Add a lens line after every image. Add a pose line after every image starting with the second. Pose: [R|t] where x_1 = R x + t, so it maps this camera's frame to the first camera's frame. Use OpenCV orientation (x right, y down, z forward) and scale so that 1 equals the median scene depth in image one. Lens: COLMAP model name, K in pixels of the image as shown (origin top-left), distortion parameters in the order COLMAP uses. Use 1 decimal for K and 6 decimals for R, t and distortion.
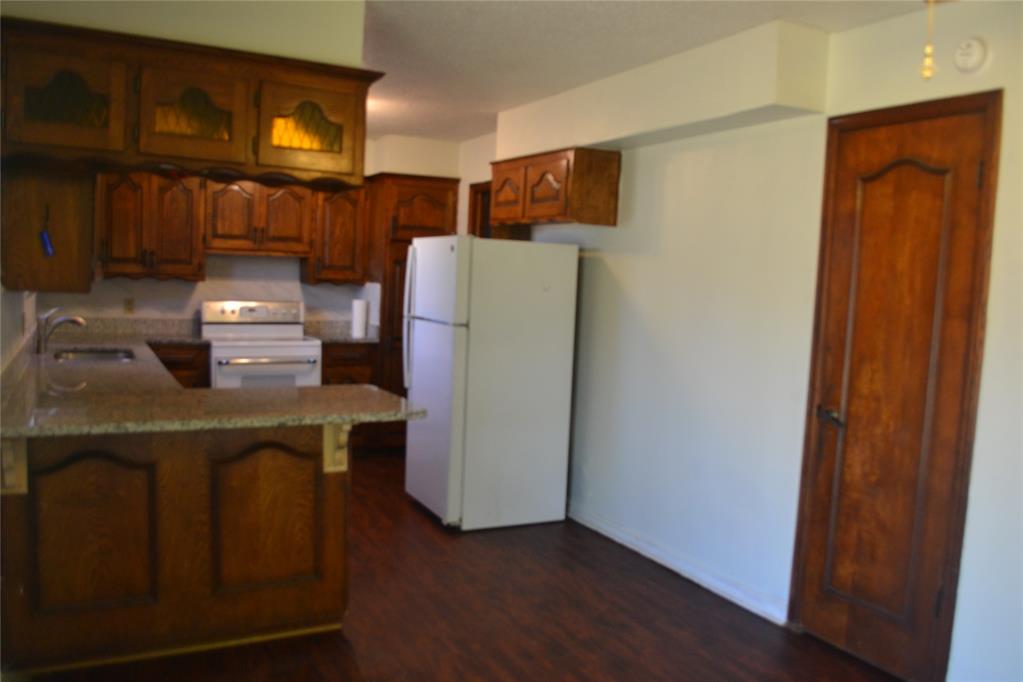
lens RADIAL K [[823.4, 0, 513.3], [0, 823.4, 349.3], [0, 0, 1]] dist [-0.086487, 0.010702]
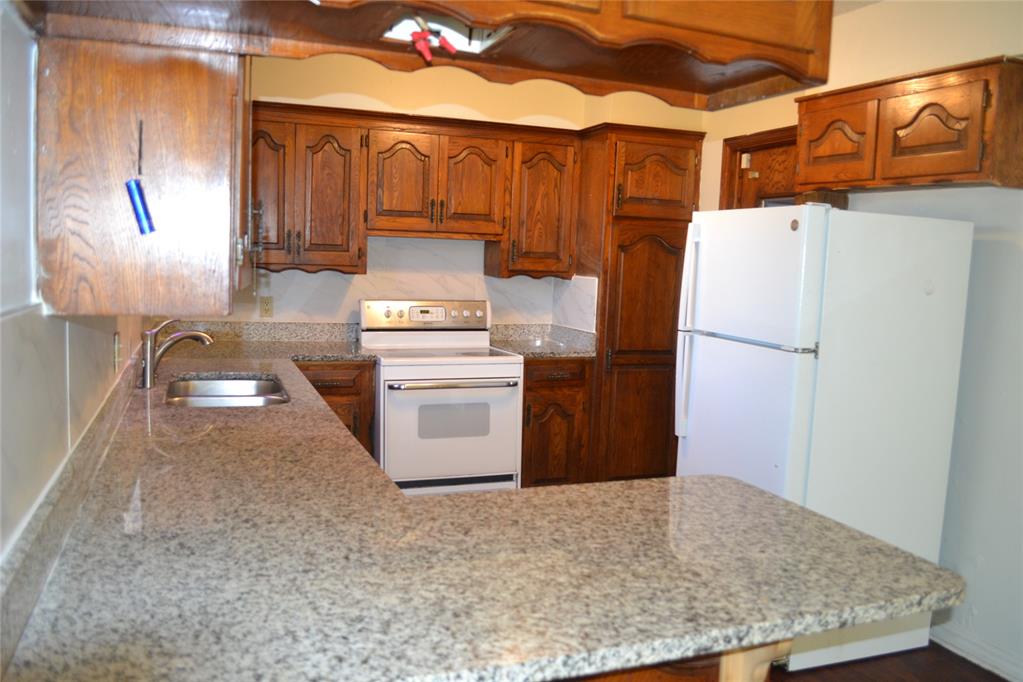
lens RADIAL K [[823.4, 0, 513.3], [0, 823.4, 349.3], [0, 0, 1]] dist [-0.086487, 0.010702]
pose [[0.991952, 0.009729, -0.126241, -0.150420], [-0.007416, 0.999796, 0.018778, -0.029828], [0.126398, -0.017691, 0.991822, 0.272969]]
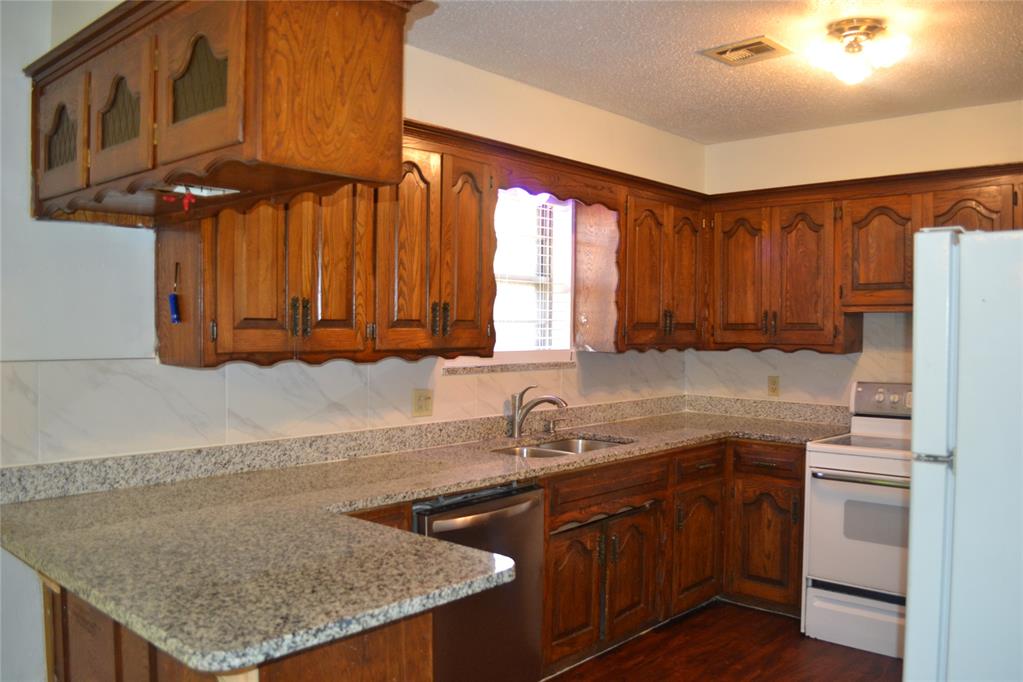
lens RADIAL K [[823.4, 0, 513.3], [0, 823.4, 349.3], [0, 0, 1]] dist [-0.086487, 0.010702]
pose [[0.341064, -0.014701, -0.939925, 0.168619], [-0.073195, 0.996427, -0.042144, -0.037536], [0.937186, 0.083172, 0.338770, 0.500603]]
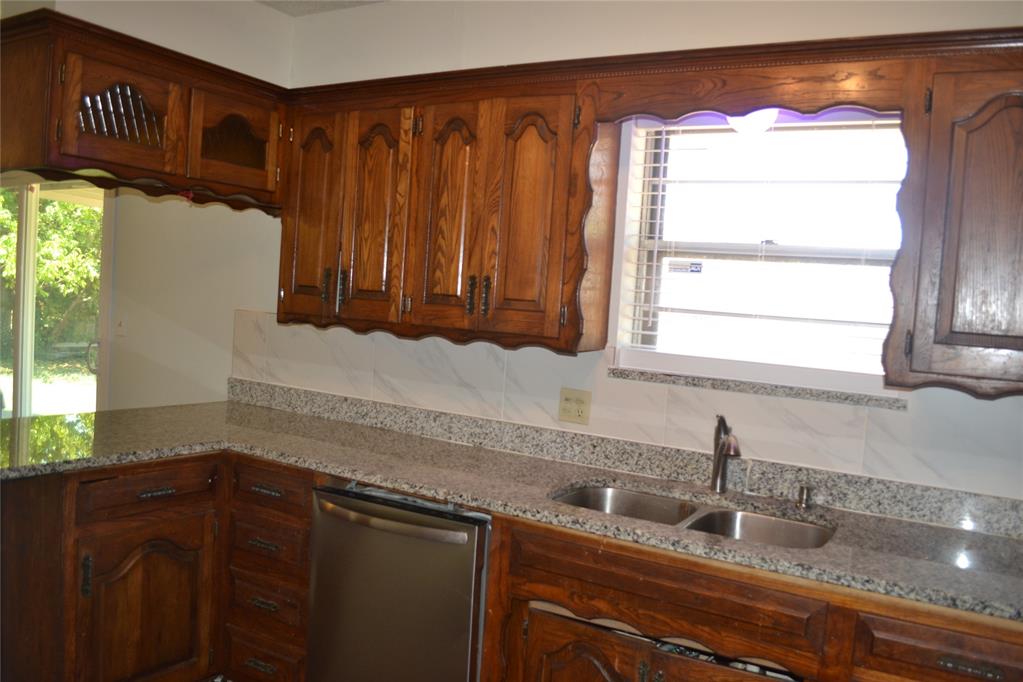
lens RADIAL K [[823.4, 0, 513.3], [0, 823.4, 349.3], [0, 0, 1]] dist [-0.086487, 0.010702]
pose [[-0.846201, -0.071982, -0.527979, -0.116474], [-0.151343, 0.982496, 0.108611, -0.096378], [0.510920, 0.171812, -0.842284, 1.005867]]
